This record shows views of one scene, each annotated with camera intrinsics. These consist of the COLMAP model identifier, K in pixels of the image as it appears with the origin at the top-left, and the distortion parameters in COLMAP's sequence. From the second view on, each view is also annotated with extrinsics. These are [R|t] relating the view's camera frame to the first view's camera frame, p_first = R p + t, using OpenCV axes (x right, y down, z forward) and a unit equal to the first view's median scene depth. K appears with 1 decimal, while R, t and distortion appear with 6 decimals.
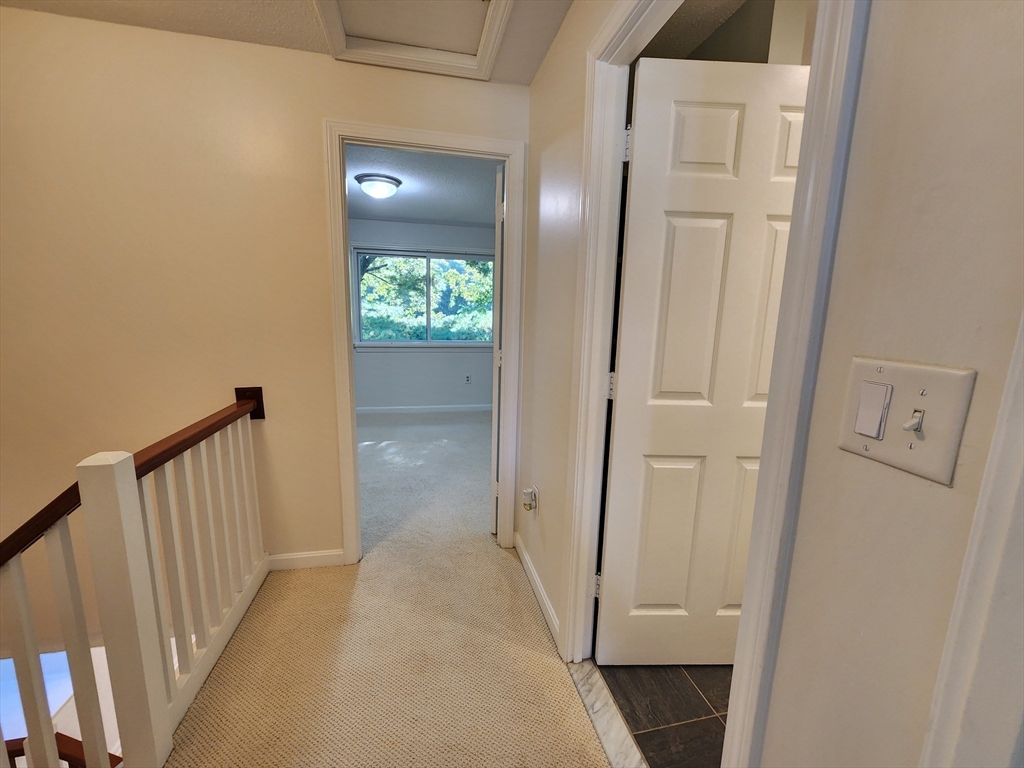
lens RADIAL K [[420.5, 0, 509.8], [0, 420.5, 384.3], [0, 0, 1]] dist [-0.001059, 0.001707]
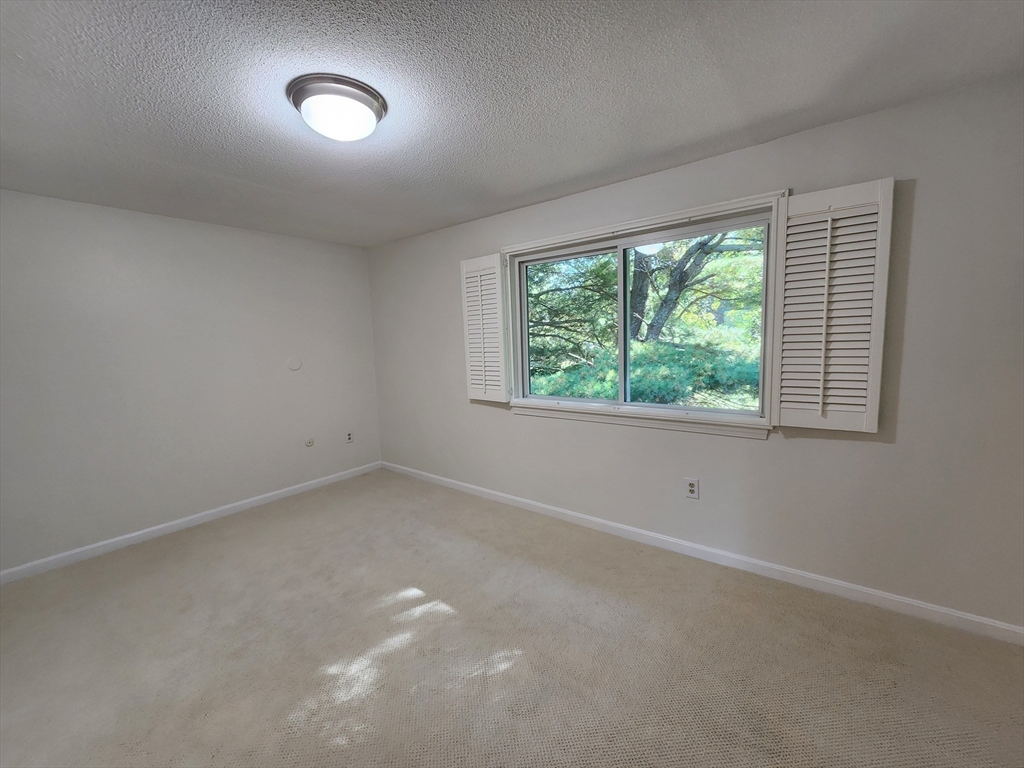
lens RADIAL K [[420.5, 0, 516.7], [0, 420.5, 385.9], [0, 0, 1]] dist [-0.001059, 0.001707]
pose [[0.659775, 0.052413, -0.749633, 0.132061], [-0.087865, 0.996103, -0.007687, -0.118003], [0.746309, 0.070938, 0.661809, 0.577368]]
